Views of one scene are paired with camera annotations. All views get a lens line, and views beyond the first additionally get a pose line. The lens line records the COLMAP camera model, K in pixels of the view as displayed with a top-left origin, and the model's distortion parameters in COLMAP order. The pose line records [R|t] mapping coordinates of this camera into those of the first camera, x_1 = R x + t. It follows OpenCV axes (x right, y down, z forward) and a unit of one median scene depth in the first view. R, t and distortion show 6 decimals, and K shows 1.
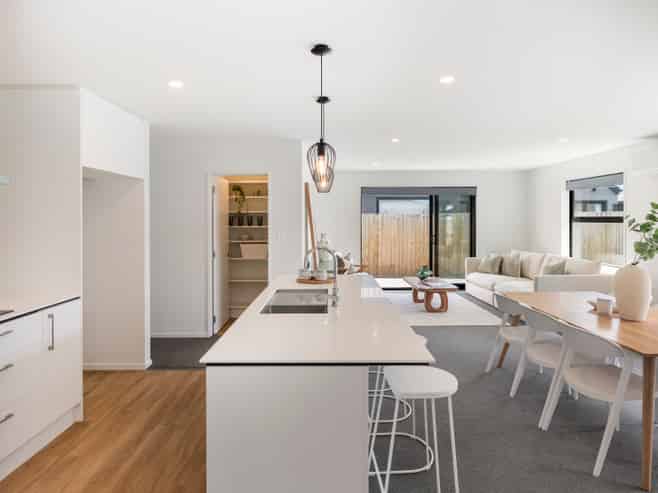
lens RADIAL K [[400.6, 0, 326.9], [0, 400.6, 233.9], [0, 0, 1]] dist [0.001118, 0.000067]
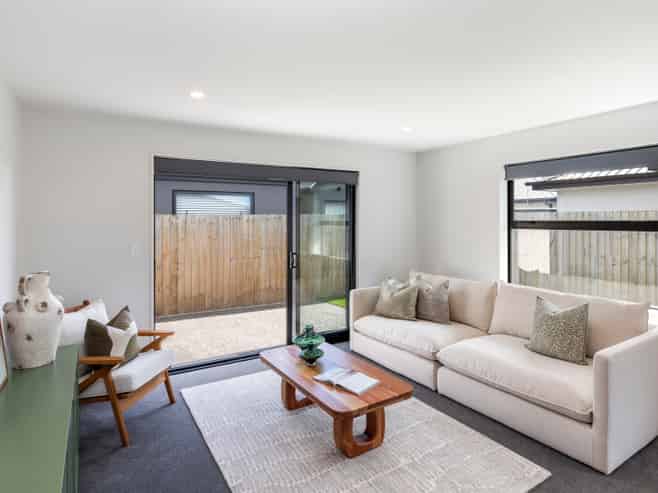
lens RADIAL K [[390.6, 0, 327.4], [0, 390.6, 226.0], [0, 0, 1]] dist [-0.000210, 0.000192]
pose [[0.862368, 0.002793, 0.506274, 0.029758], [0.012996, 0.999533, -0.027651, -0.017948], [-0.506115, 0.030425, 0.861929, 0.522658]]
